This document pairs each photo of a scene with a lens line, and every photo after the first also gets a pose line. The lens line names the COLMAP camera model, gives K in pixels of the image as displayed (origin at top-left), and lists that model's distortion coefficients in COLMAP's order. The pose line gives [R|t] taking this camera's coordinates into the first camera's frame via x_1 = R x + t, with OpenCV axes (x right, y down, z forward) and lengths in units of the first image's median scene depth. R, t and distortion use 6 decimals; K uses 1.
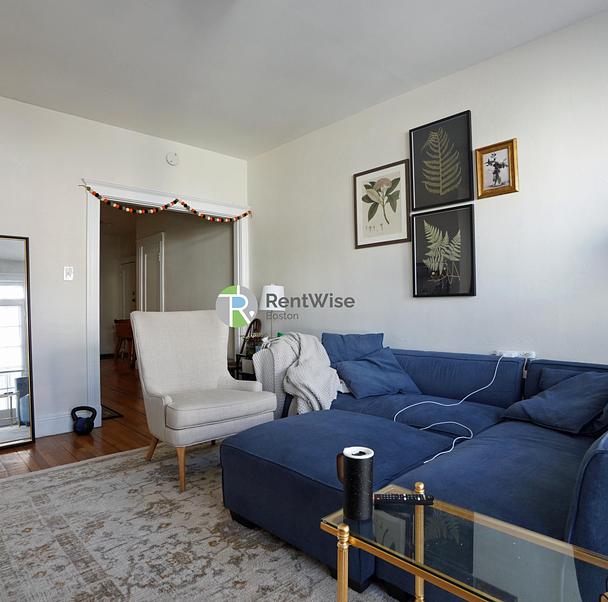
lens RADIAL K [[416.5, 0, 297.7], [0, 416.5, 301.5], [0, 0, 1]] dist [-0.076992, 0.034179]
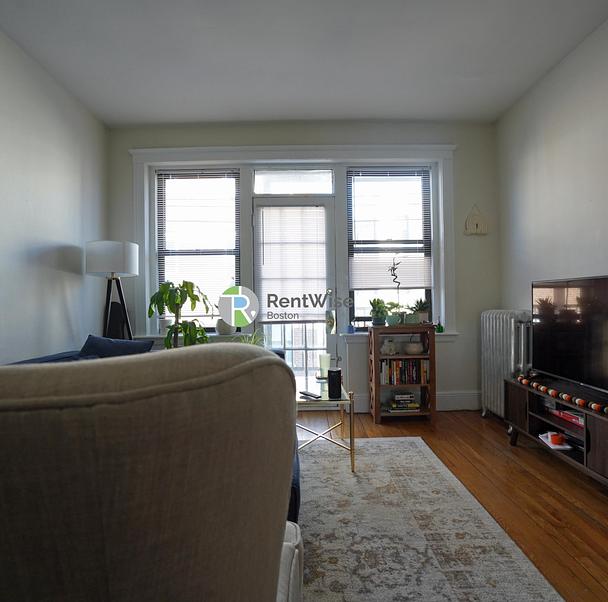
lens RADIAL K [[416.5, 0, 297.7], [0, 416.5, 301.5], [0, 0, 1]] dist [-0.076992, 0.034179]
pose [[-0.717781, 0.013544, 0.696137, -0.484415], [0.008739, 0.999907, -0.010444, 0.008692], [-0.696214, -0.001413, -0.717833, 1.040512]]
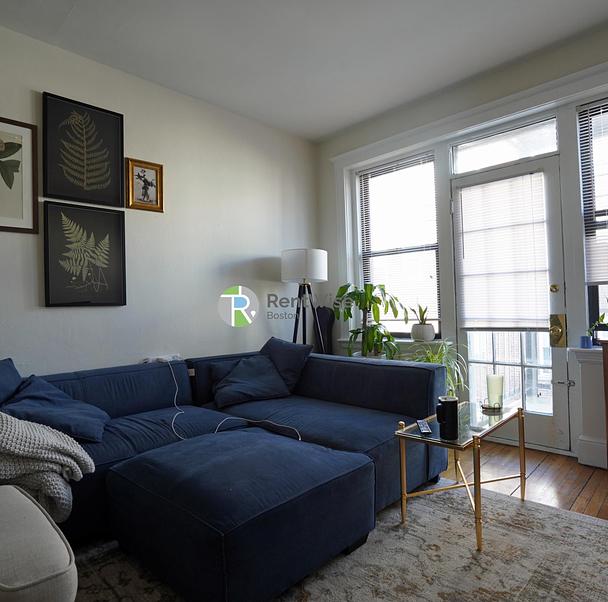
lens RADIAL K [[416.5, 0, 297.7], [0, 416.5, 301.5], [0, 0, 1]] dist [-0.076992, 0.034179]
pose [[-0.021486, 0.022179, 0.999523, -0.549613], [0.017085, 0.999616, -0.021814, 0.004799], [-0.999623, 0.016609, -0.021856, 0.608024]]
